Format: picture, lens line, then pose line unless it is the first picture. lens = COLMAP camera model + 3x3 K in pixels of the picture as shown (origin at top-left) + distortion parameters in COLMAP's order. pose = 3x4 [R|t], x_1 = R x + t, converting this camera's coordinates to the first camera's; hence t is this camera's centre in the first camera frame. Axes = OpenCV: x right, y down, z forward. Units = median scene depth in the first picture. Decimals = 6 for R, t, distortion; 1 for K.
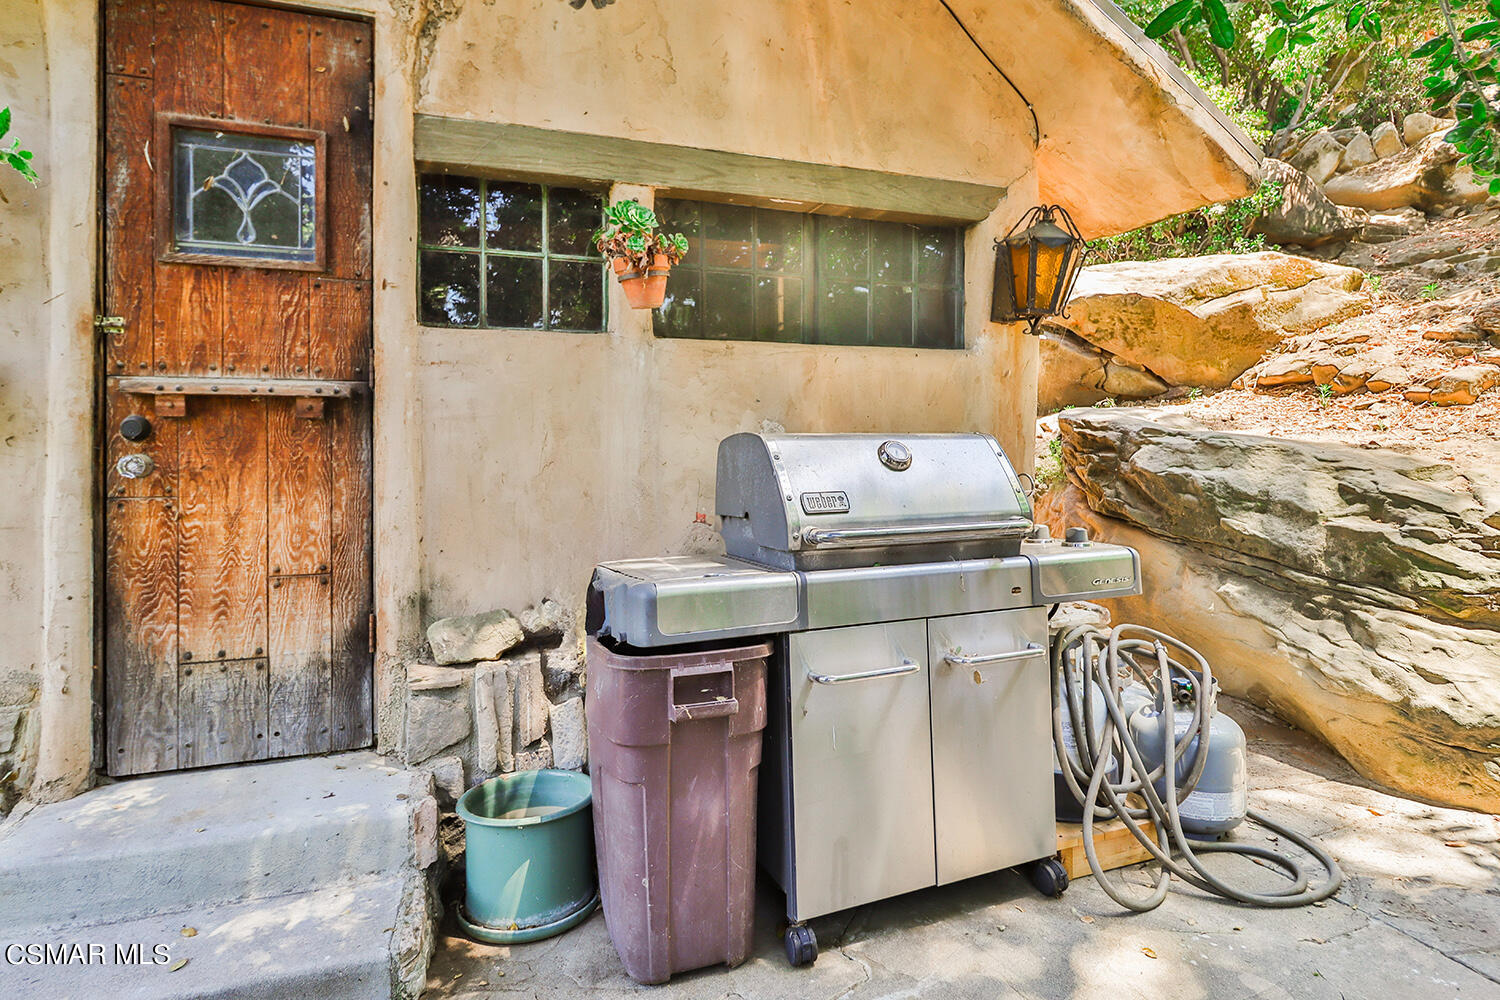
lens RADIAL K [[792.9, 0, 747.6], [0, 792.9, 496.9], [0, 0, 1]] dist [-0.006093, 0.000375]
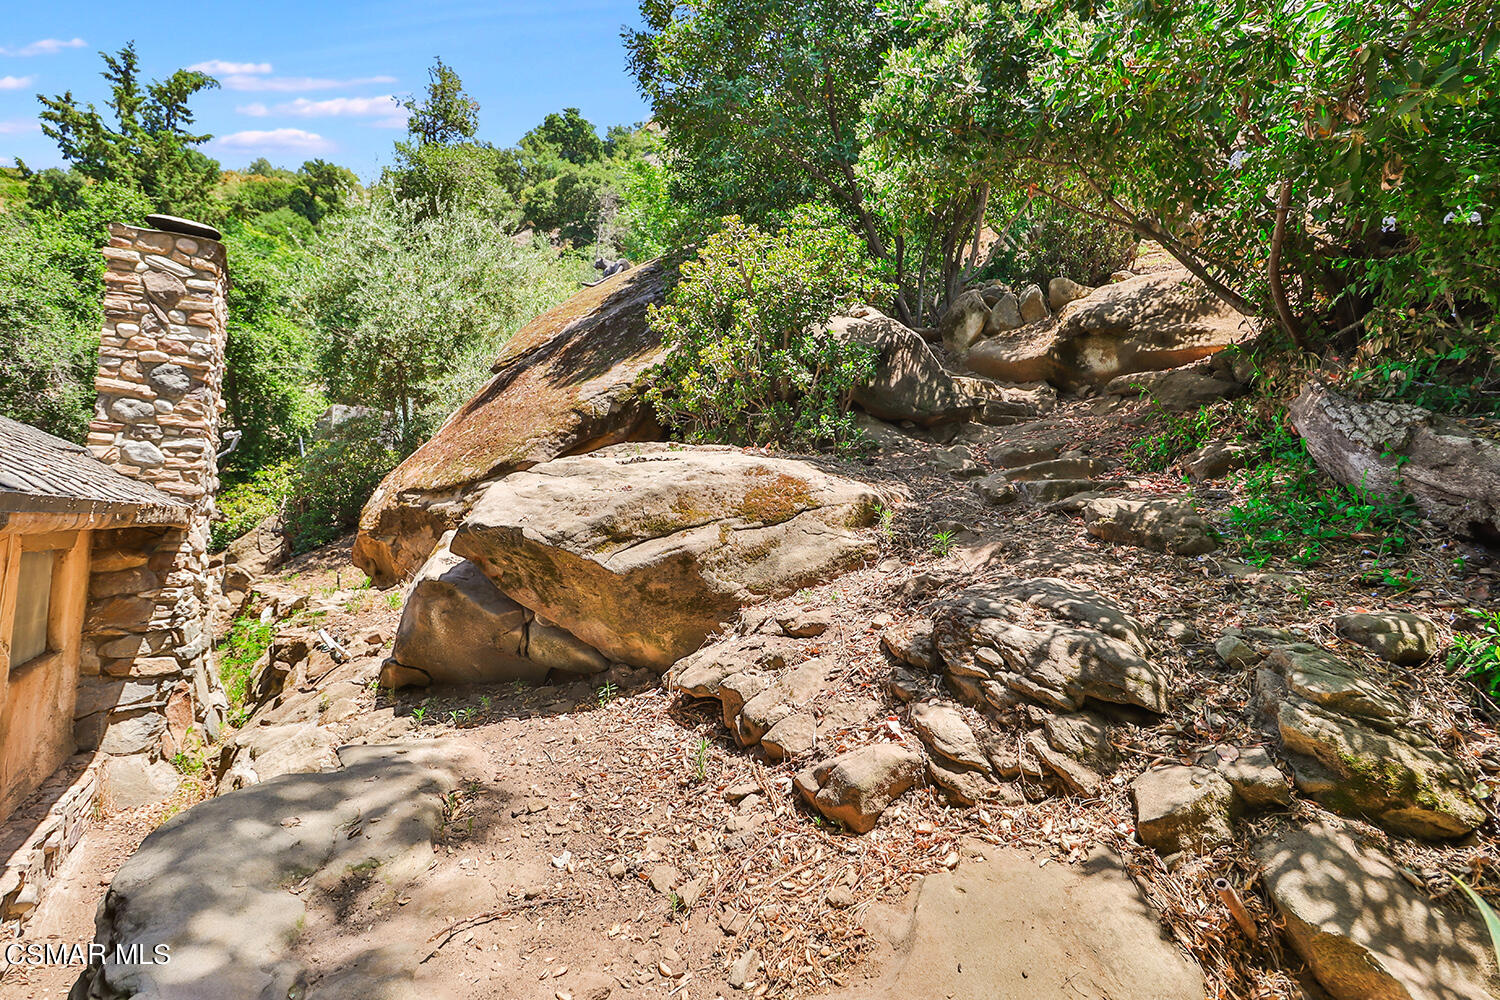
lens RADIAL K [[792.9, 0, 752.4], [0, 792.9, 502.3], [0, 0, 1]] dist [-0.006093, 0.000375]
pose [[0.980812, 0.024787, 0.193375, 0.385212], [-0.002657, 0.993493, -0.113866, -0.145778], [-0.194939, 0.111168, 0.974495, 0.246210]]
